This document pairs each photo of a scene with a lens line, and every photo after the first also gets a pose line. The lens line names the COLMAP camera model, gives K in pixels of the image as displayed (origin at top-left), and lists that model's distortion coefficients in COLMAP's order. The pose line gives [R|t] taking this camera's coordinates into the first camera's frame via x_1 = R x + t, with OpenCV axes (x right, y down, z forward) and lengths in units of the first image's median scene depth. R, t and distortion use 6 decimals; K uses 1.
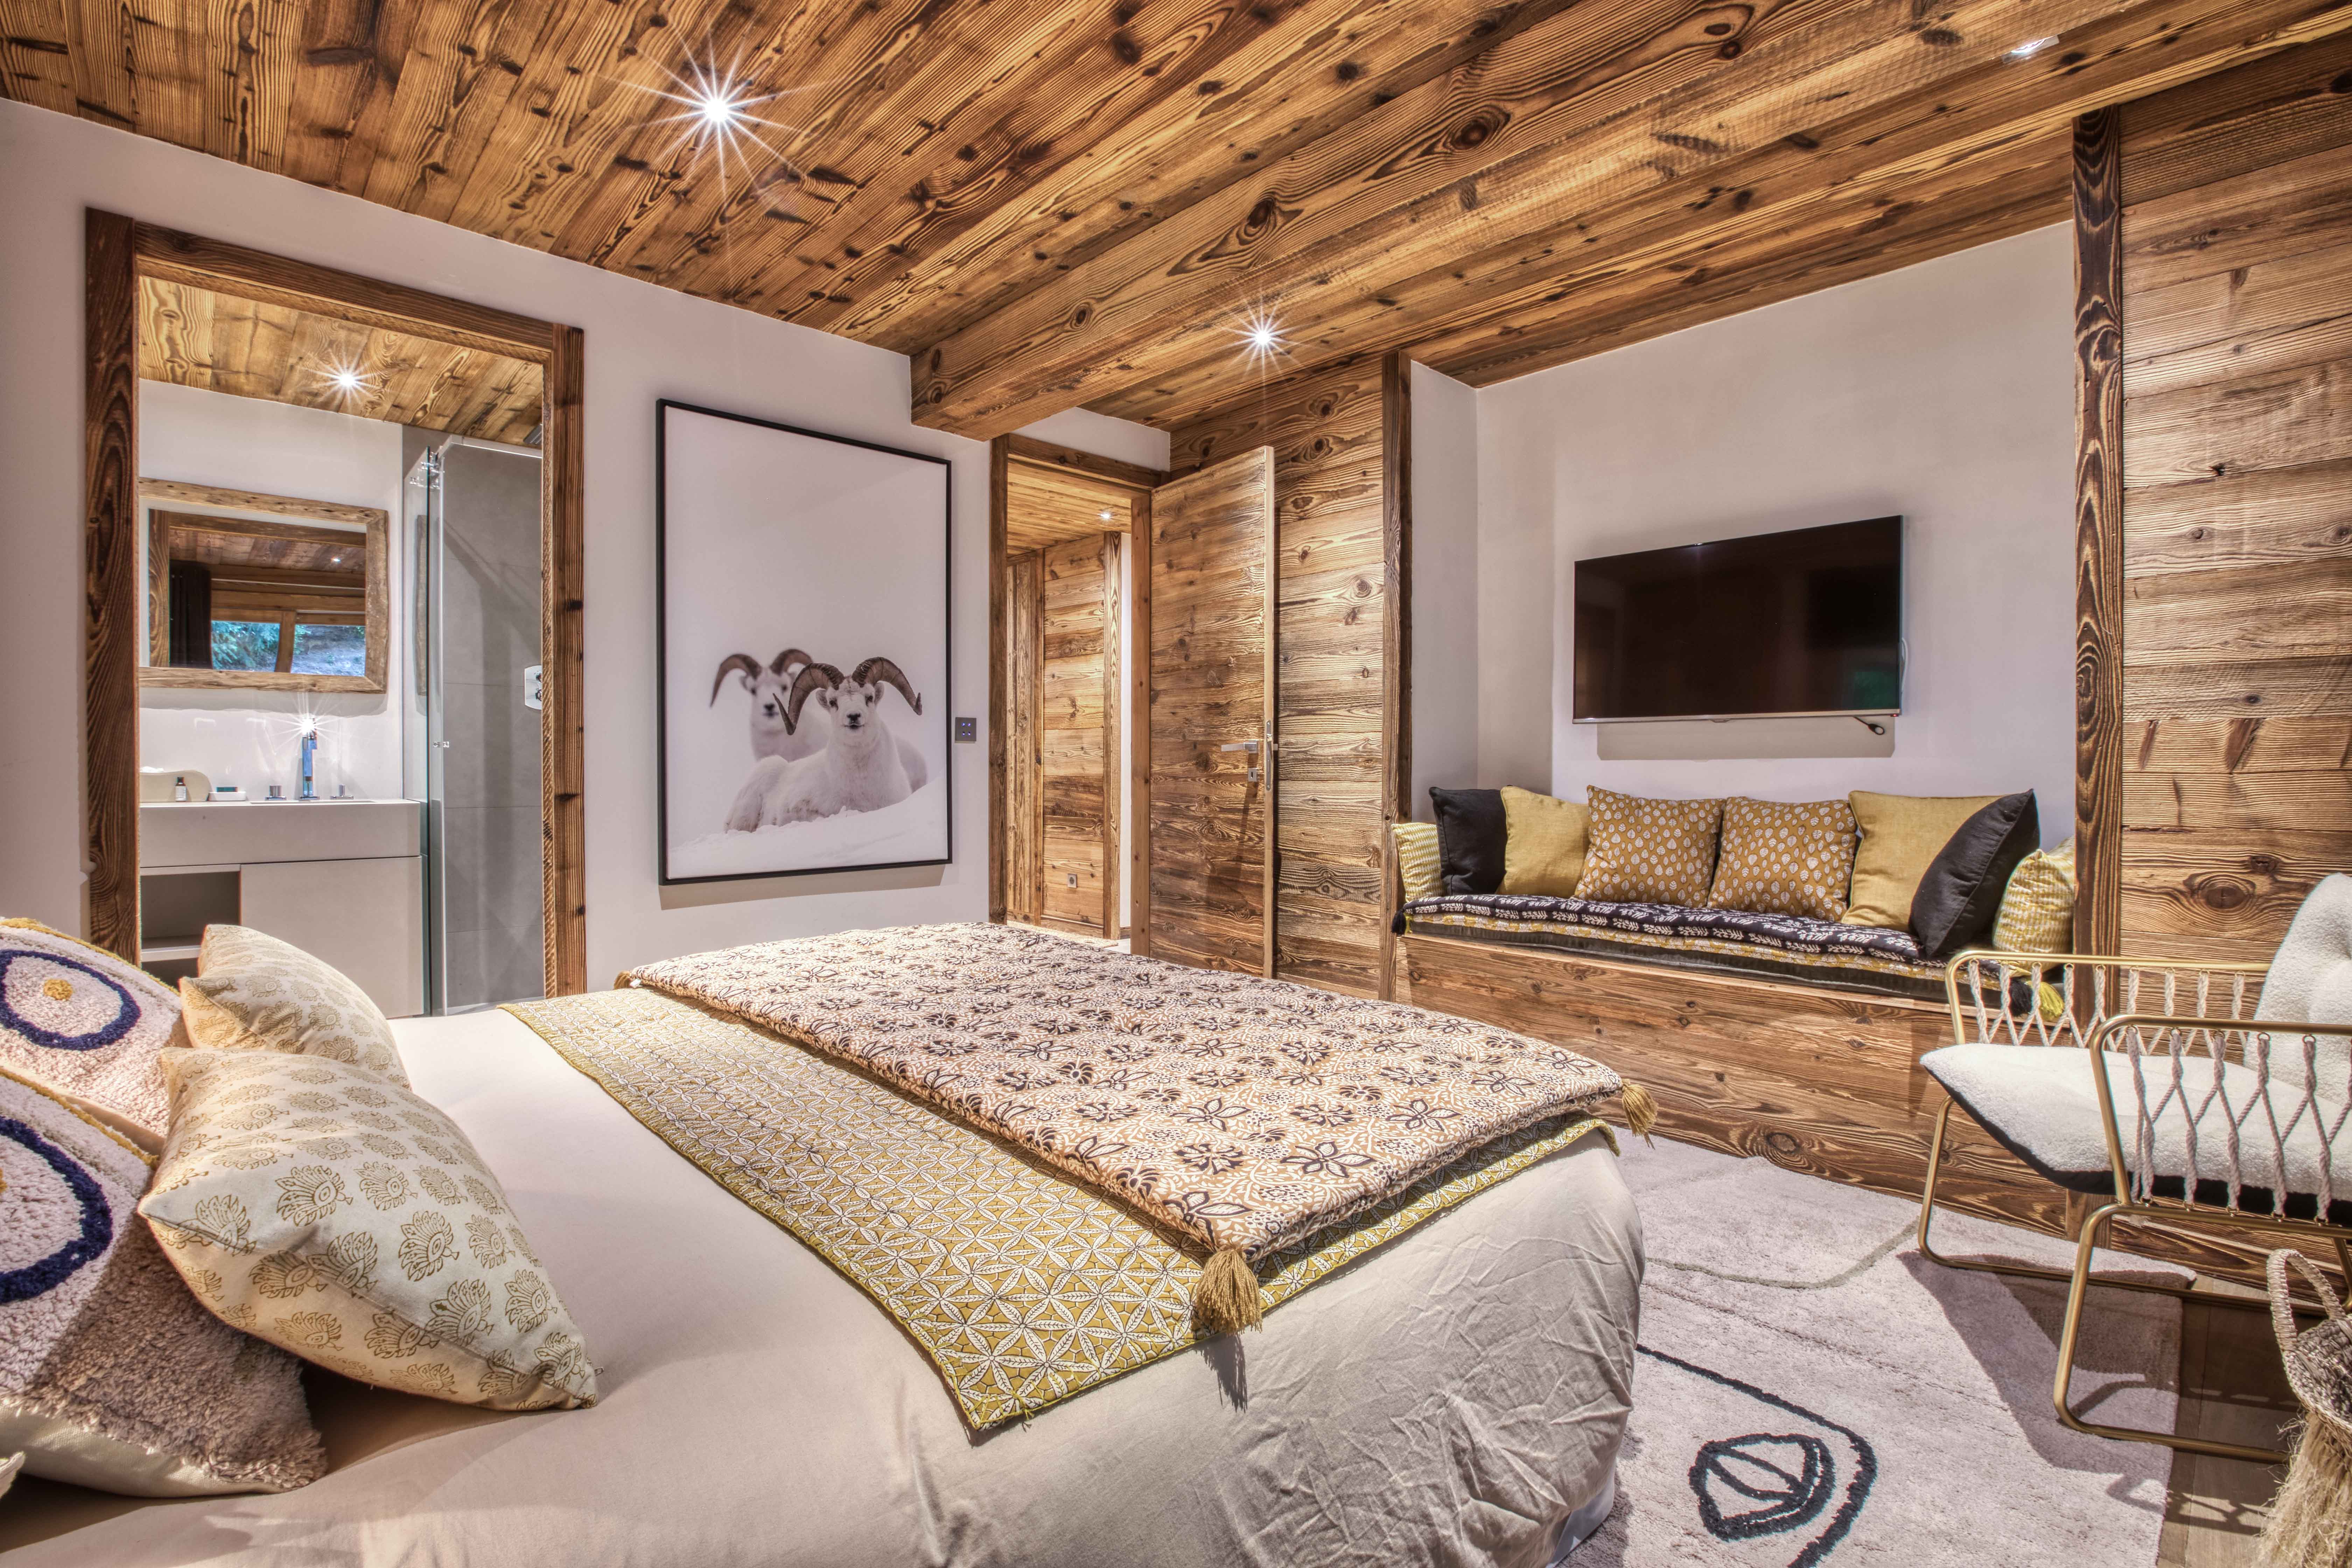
lens RADIAL K [[1070.5, 0, 1166.3], [0, 1070.5, 766.6], [0, 0, 1]] dist [-0.026218, 0.001141]
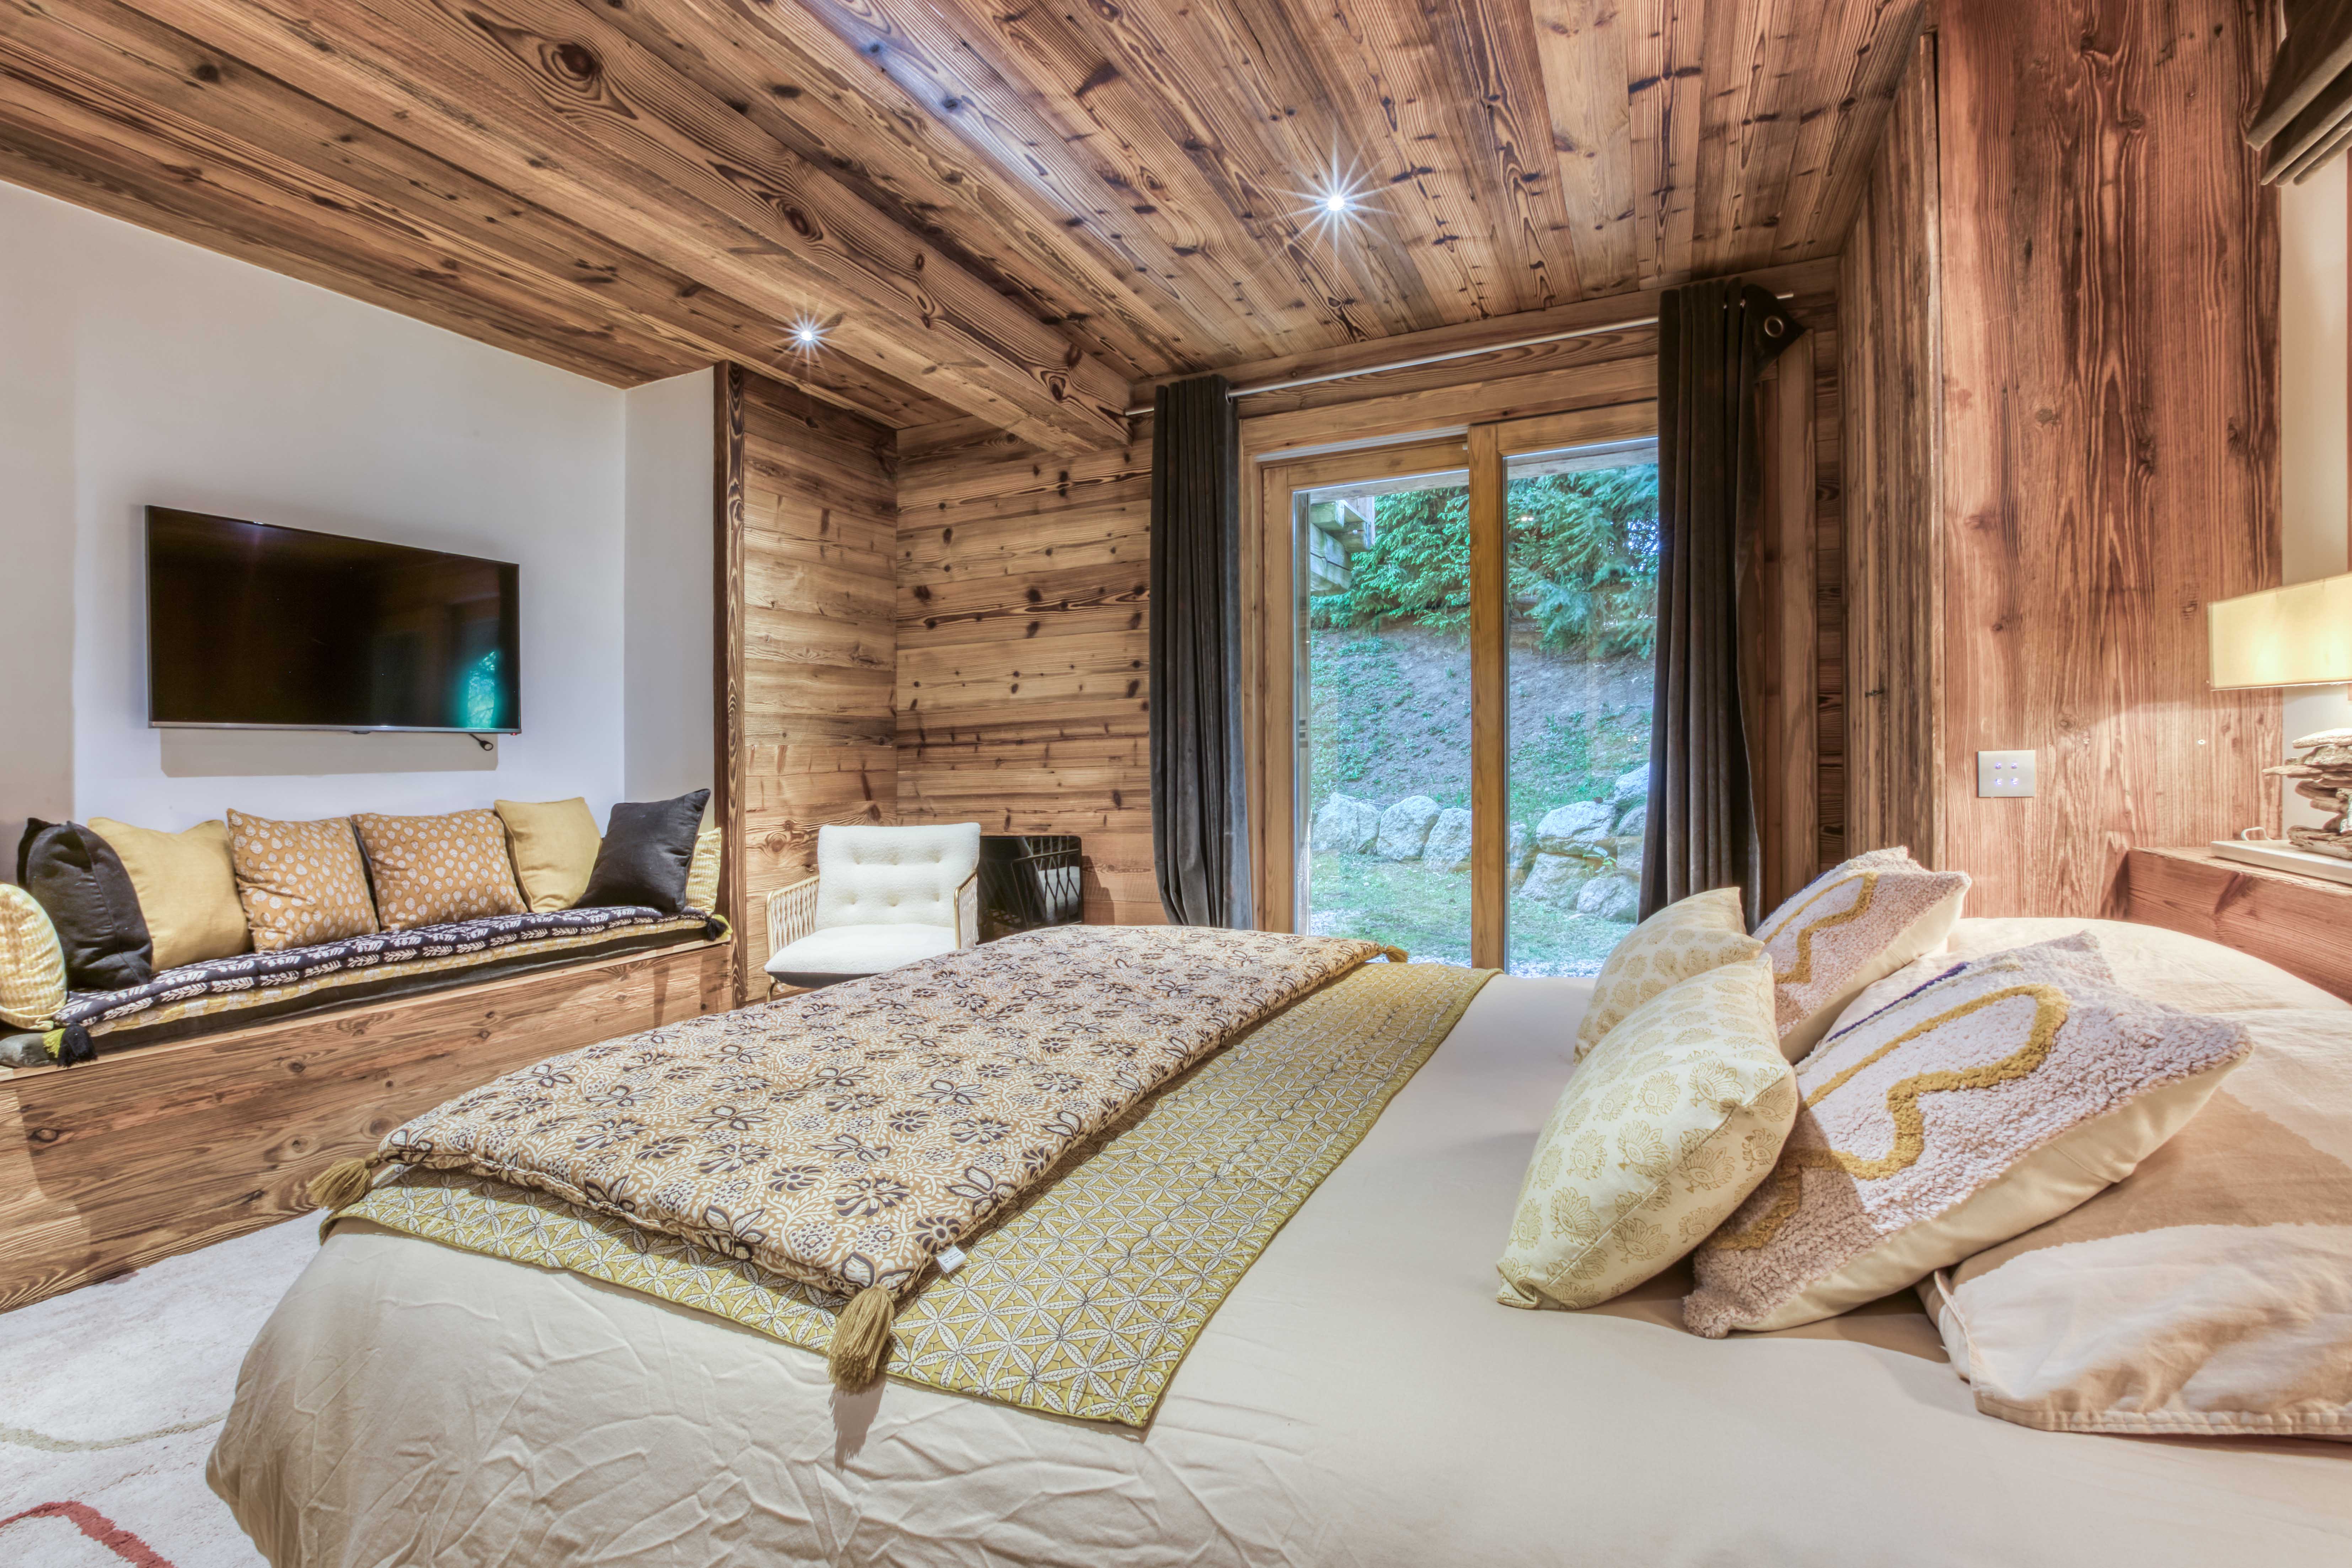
lens RADIAL K [[1070.6, 0, 1180.0], [0, 1070.6, 780.1], [0, 0, 1]] dist [-0.026218, 0.001141]
pose [[-0.381535, -0.004902, 0.924341, -0.732521], [0.021648, 0.999664, 0.014237, 0.002312], [-0.924101, 0.025442, -0.381301, 0.838098]]
